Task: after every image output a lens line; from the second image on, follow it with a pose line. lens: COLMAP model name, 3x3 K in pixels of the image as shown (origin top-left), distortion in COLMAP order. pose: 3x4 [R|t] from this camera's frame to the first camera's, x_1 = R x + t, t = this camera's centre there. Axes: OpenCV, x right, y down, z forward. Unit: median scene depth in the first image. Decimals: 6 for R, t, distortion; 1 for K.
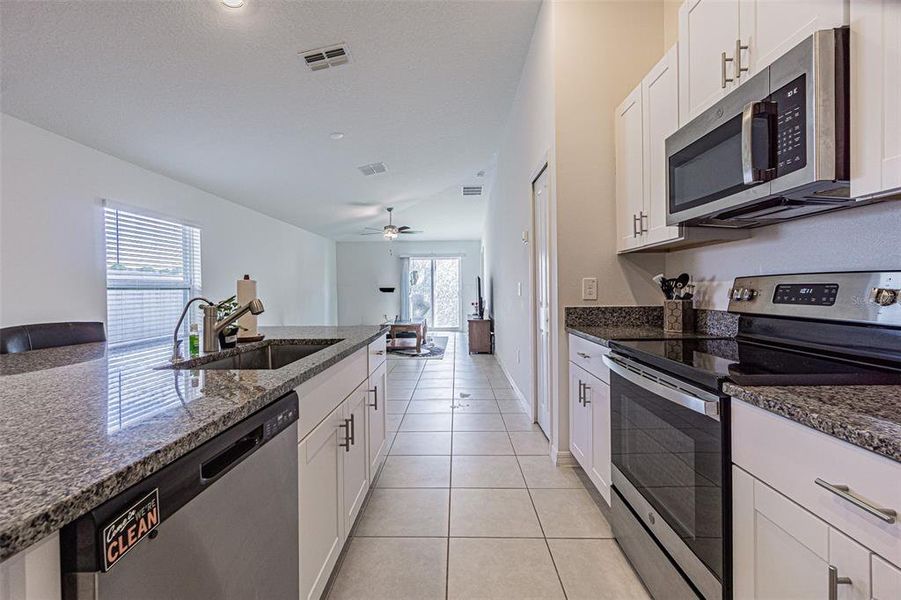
lens RADIAL K [[390.0, 0, 446.2], [0, 390.0, 293.0], [0, 0, 1]] dist [-0.000714, -0.000198]
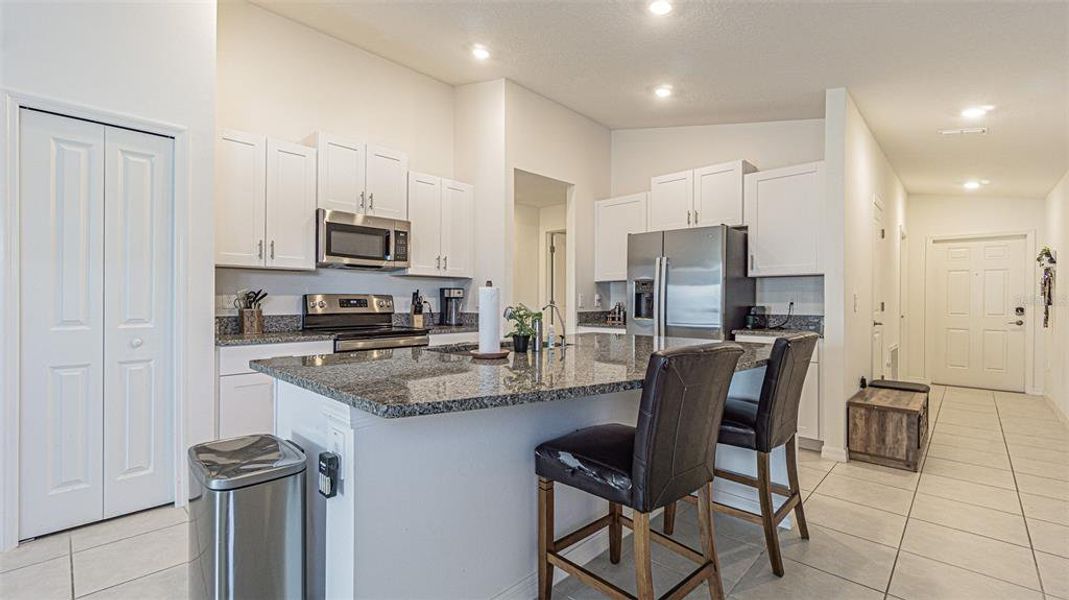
lens RADIAL K [[455.3, 0, 534.5], [0, 455.3, 300.0], [0, 0, 1]] dist [-0.001595, -0.000043]
pose [[-0.739654, 0.007693, 0.672943, -0.351193], [0.010308, 0.999947, -0.000101, -0.000788], [-0.672908, 0.006862, -0.739694, 0.465442]]
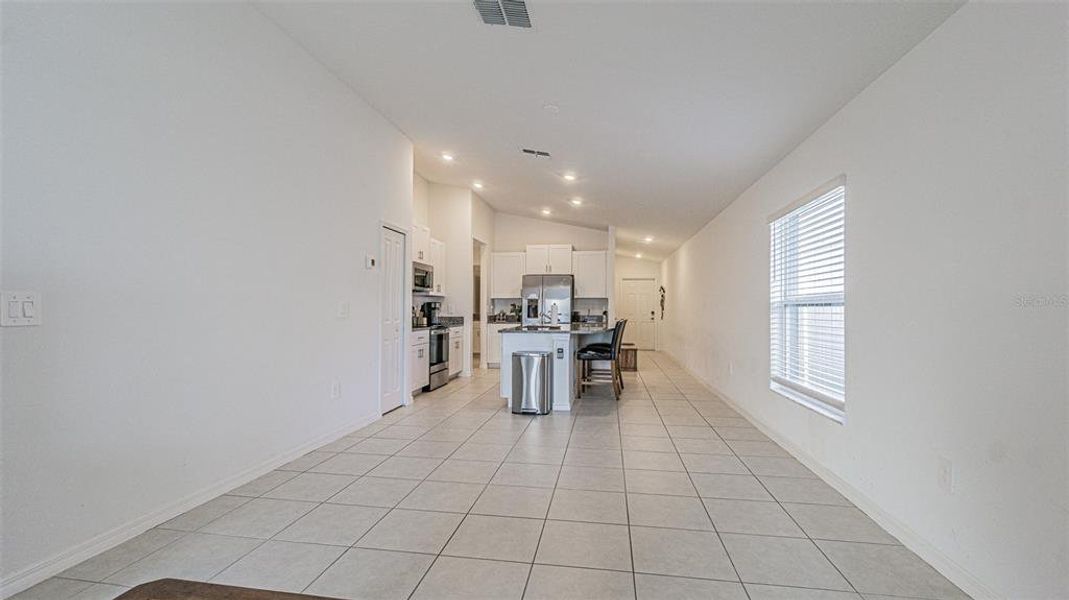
lens RADIAL K [[455.3, 0, 534.5], [0, 455.3, 300.0], [0, 0, 1]] dist [-0.001595, -0.000043]
pose [[-0.991129, 0.010865, 0.132457, -0.219042], [0.009579, 0.999901, -0.010340, -0.010549], [-0.132556, -0.008980, -0.991135, 1.138212]]
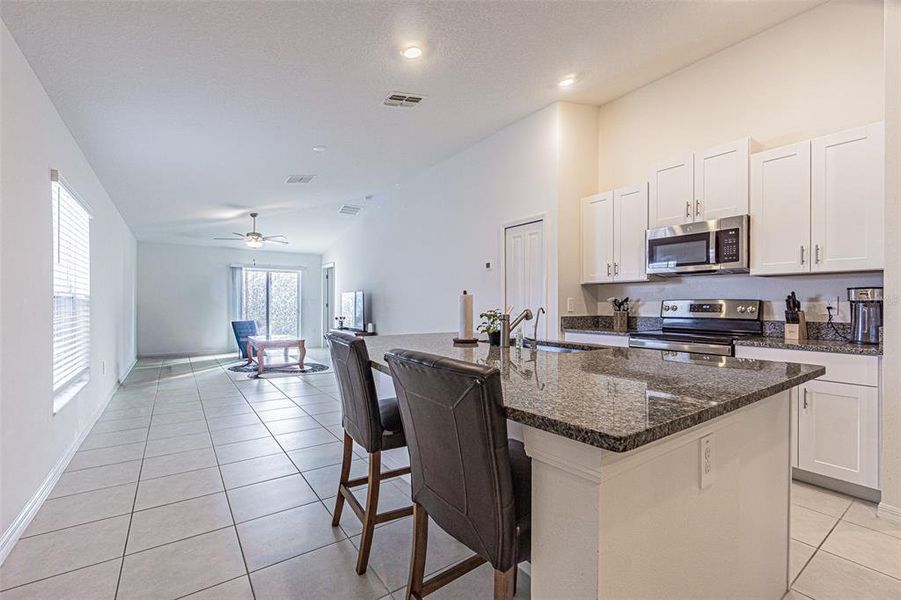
lens RADIAL K [[393.7, 0, 449.5], [0, 393.7, 306.0], [0, 0, 1]] dist [-0.000458, -0.000063]
pose [[0.800701, 0.010262, 0.598976, -0.368547], [-0.004772, 0.999931, -0.010752, 0.004948], [-0.599045, 0.005750, 0.800695, -0.000615]]
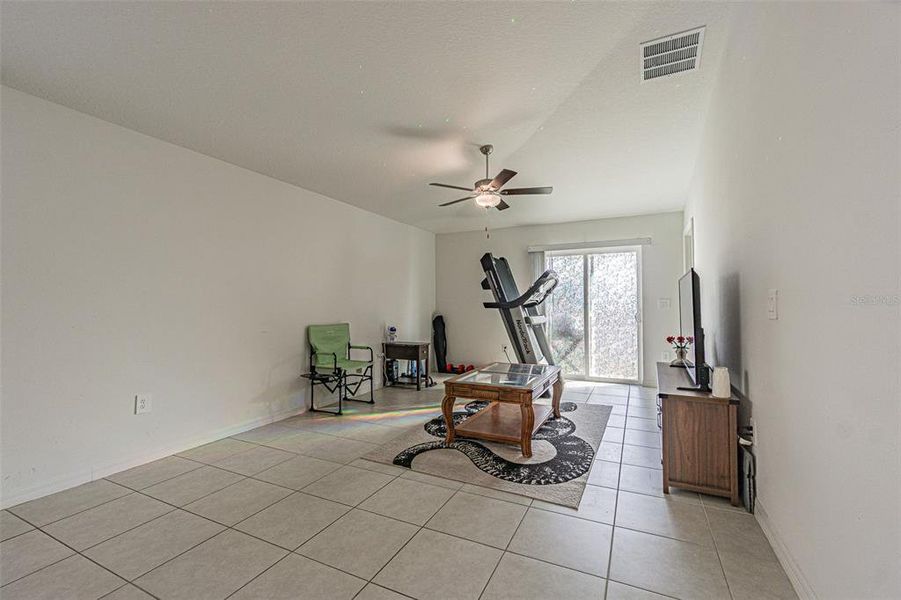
lens RADIAL K [[390.0, 0, 446.2], [0, 390.0, 293.0], [0, 0, 1]] dist [-0.000714, -0.000198]
pose [[0.905225, -0.002506, -0.424926, 0.031329], [-0.017171, 0.998950, -0.042470, -0.002711], [0.424586, 0.045741, 0.904231, 0.595533]]
